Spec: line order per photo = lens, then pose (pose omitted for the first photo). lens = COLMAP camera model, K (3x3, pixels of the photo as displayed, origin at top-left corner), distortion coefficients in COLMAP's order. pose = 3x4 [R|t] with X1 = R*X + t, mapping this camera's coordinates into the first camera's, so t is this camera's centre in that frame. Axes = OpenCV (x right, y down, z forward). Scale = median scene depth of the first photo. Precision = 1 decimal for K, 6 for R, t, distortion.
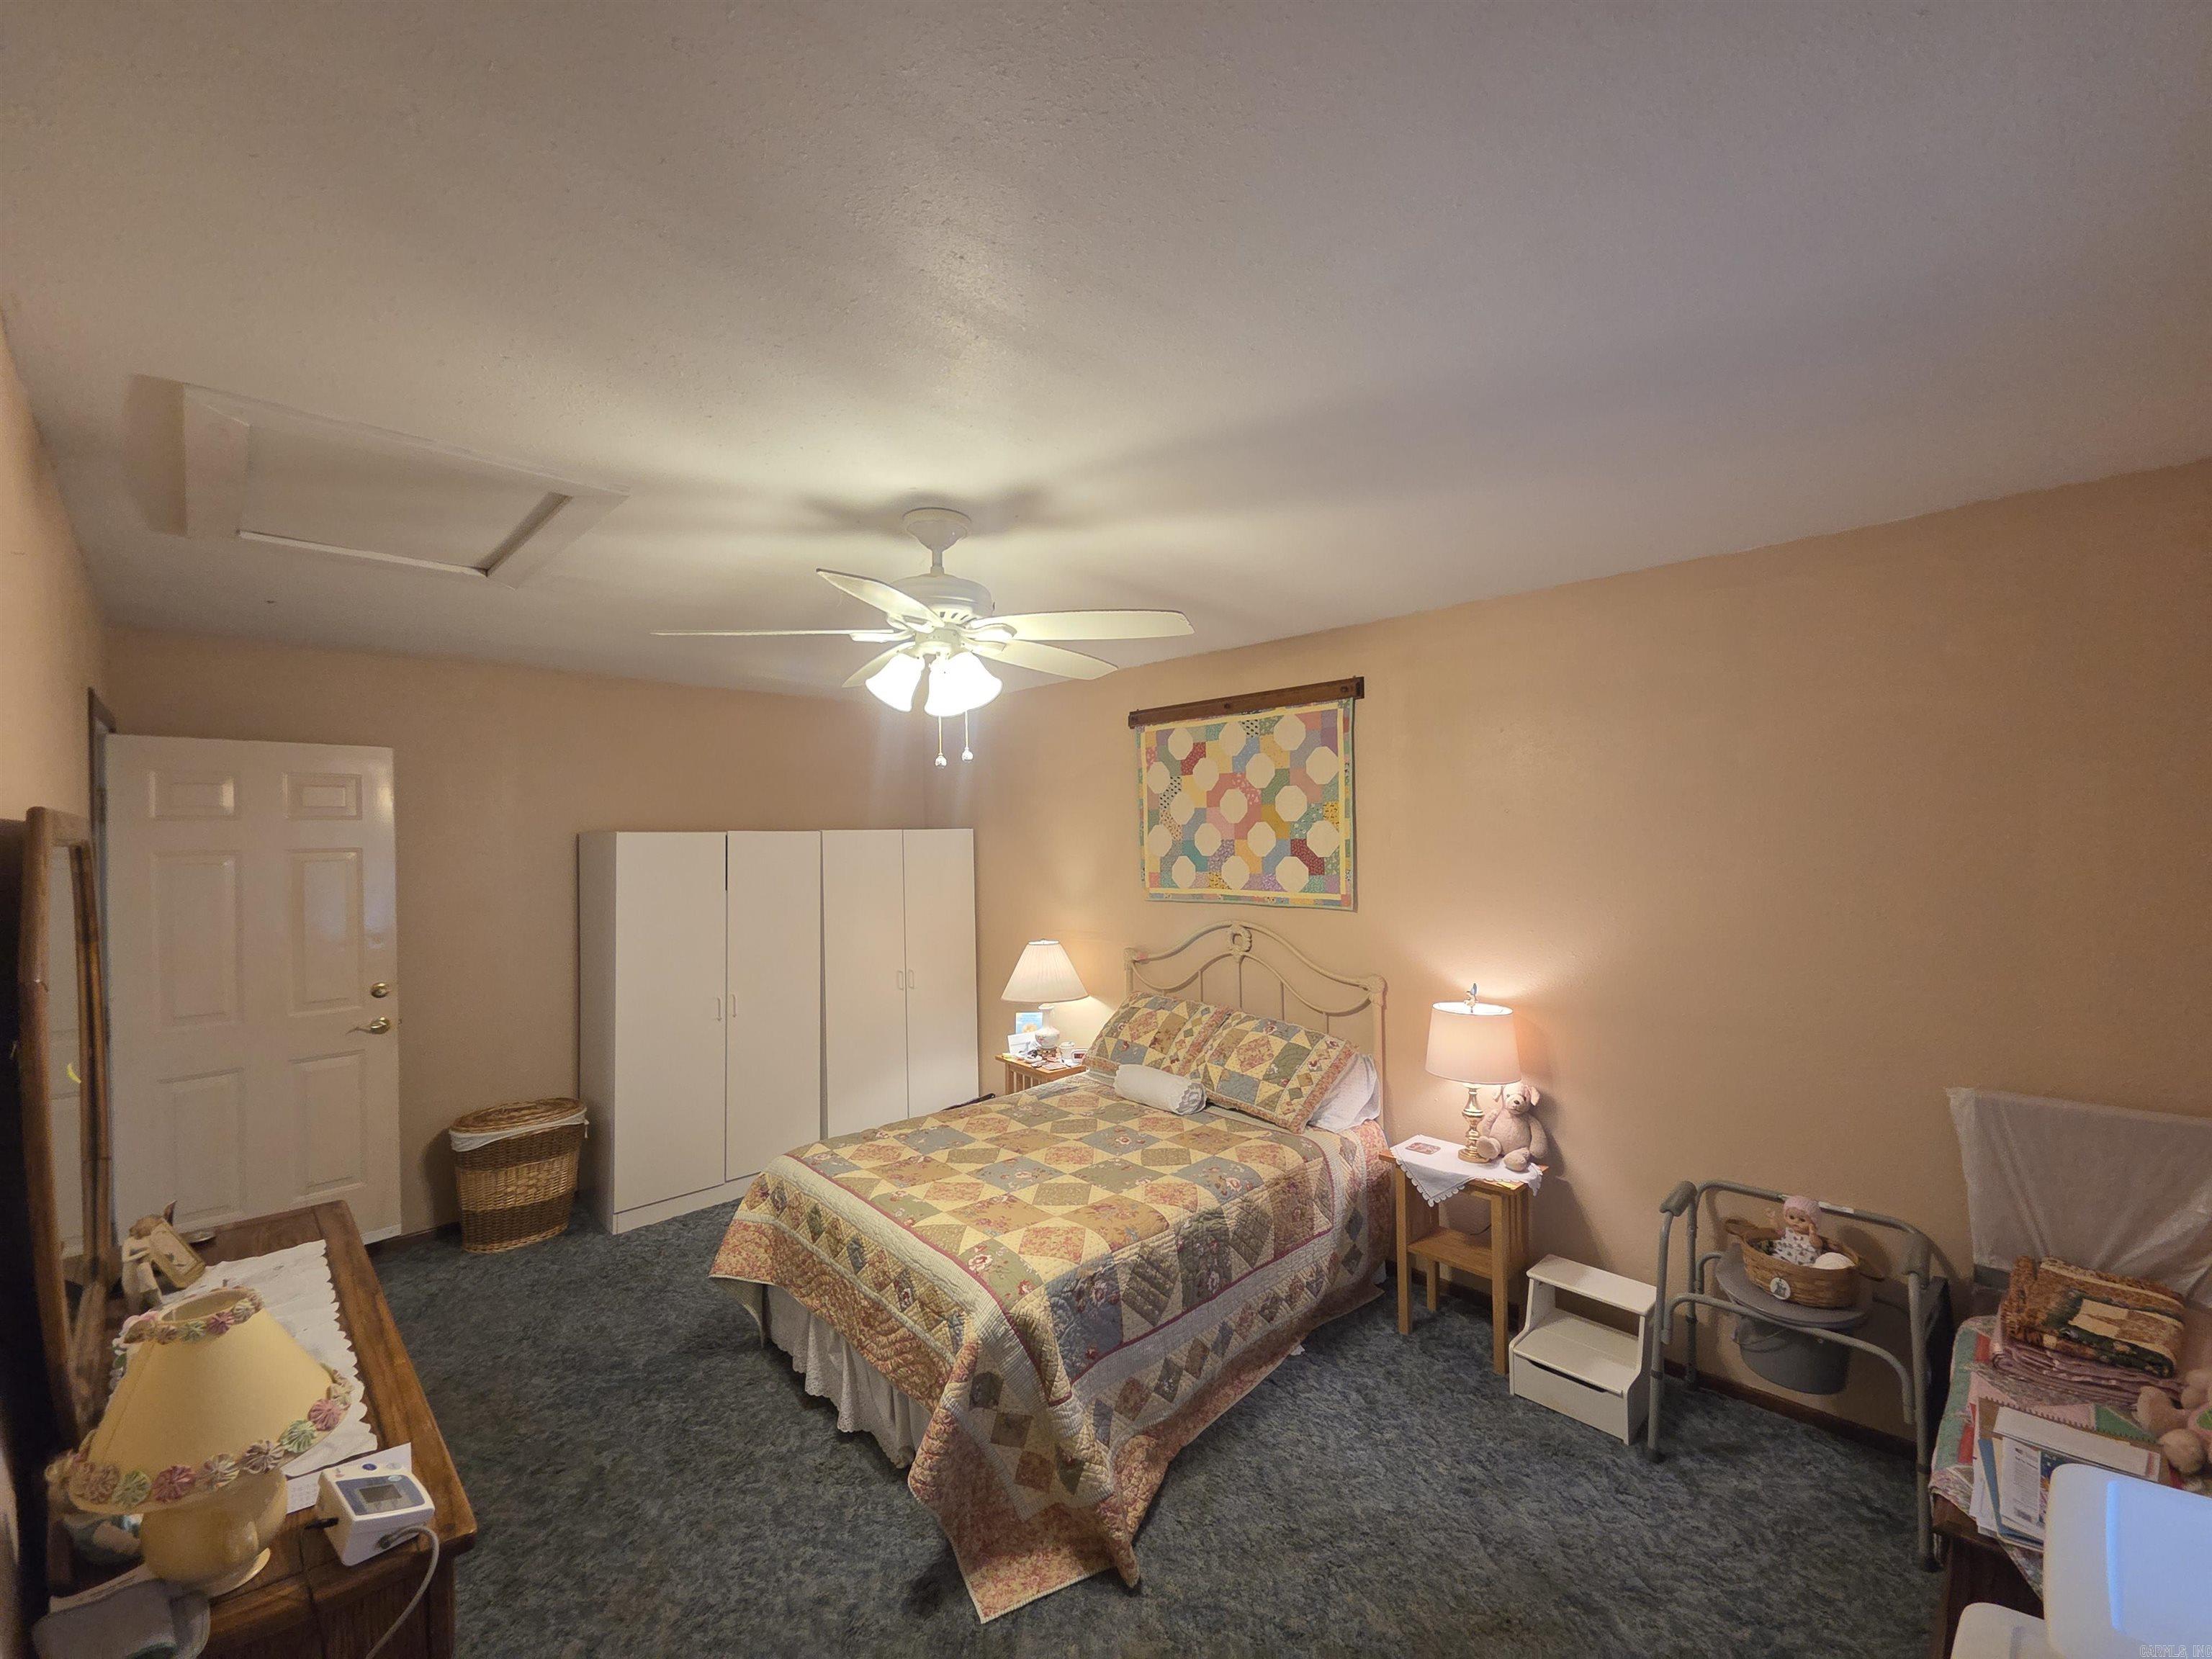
lens RADIAL K [[928.3, 0, 1106.0], [0, 928.3, 829.5], [0, 0, 1]] dist [-0.001352, -0.000151]
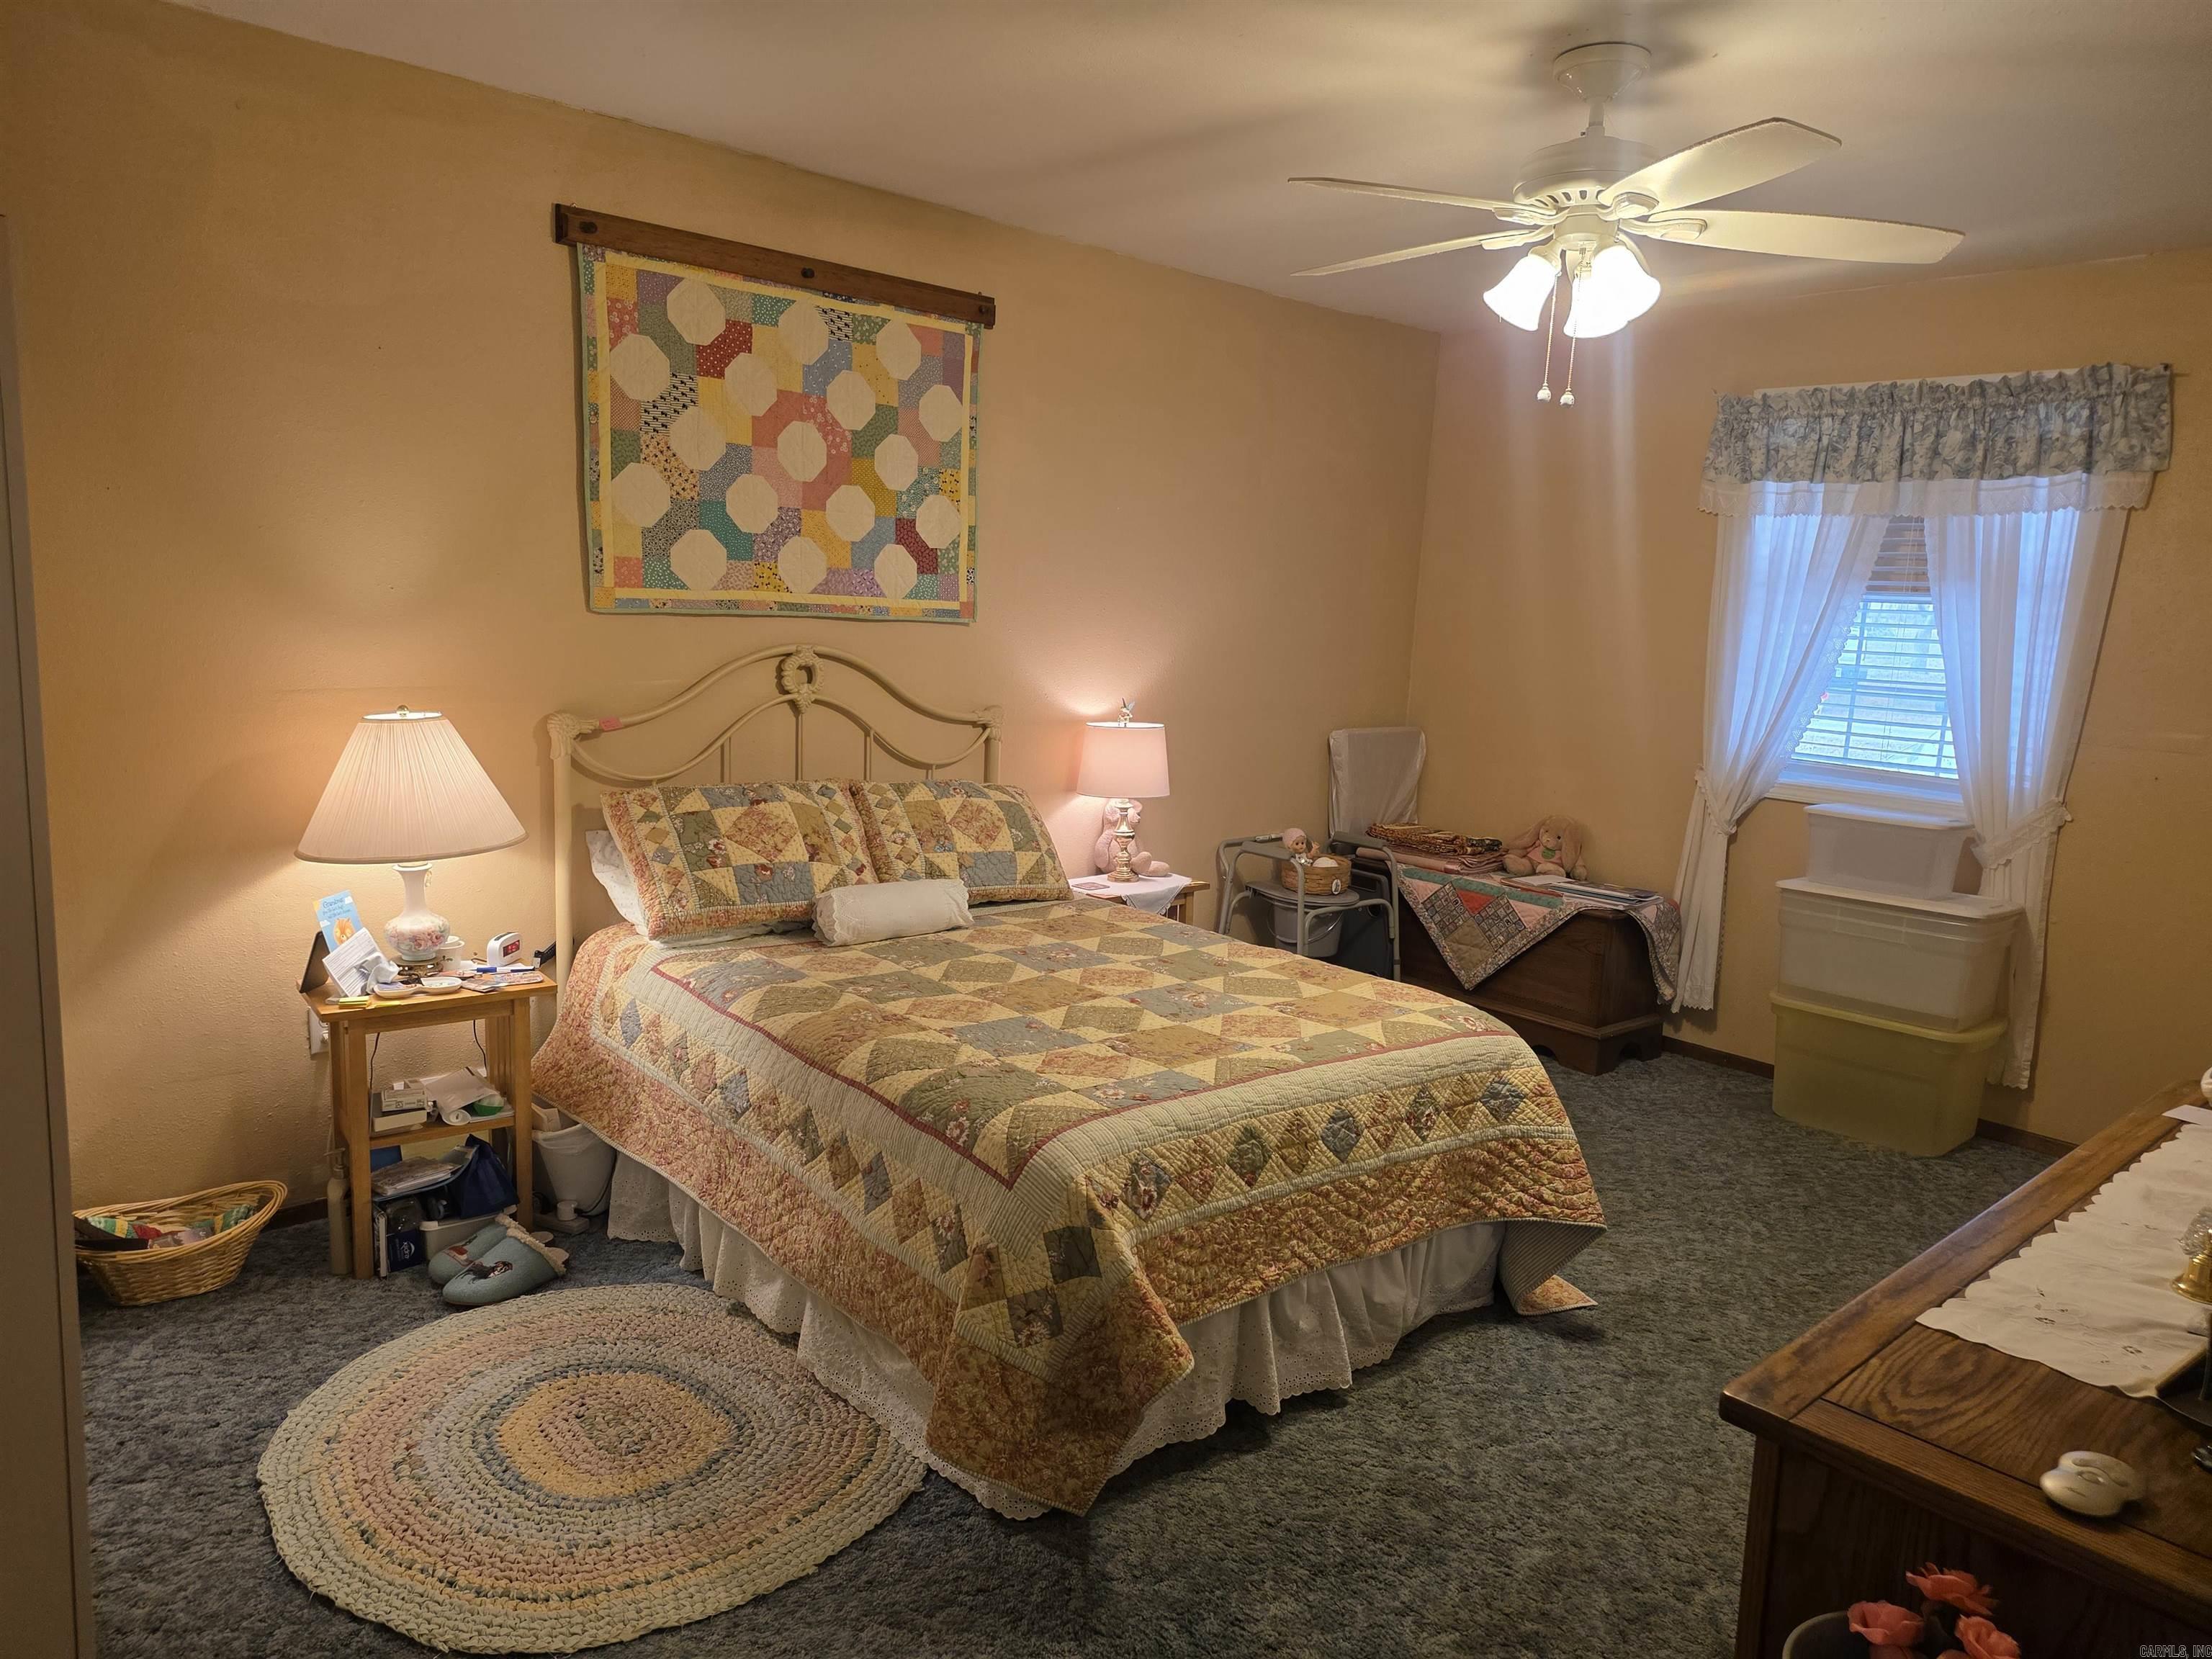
lens RADIAL K [[1463.2, 0, 1110.1], [0, 1463.2, 850.1], [0, 0, 1]] dist [0.127125, -0.160139]
pose [[0.037993, -0.152274, 0.987608, -0.889798], [-0.050620, 0.986759, 0.154091, 0.075627], [-0.997995, -0.055847, 0.029782, 0.799229]]
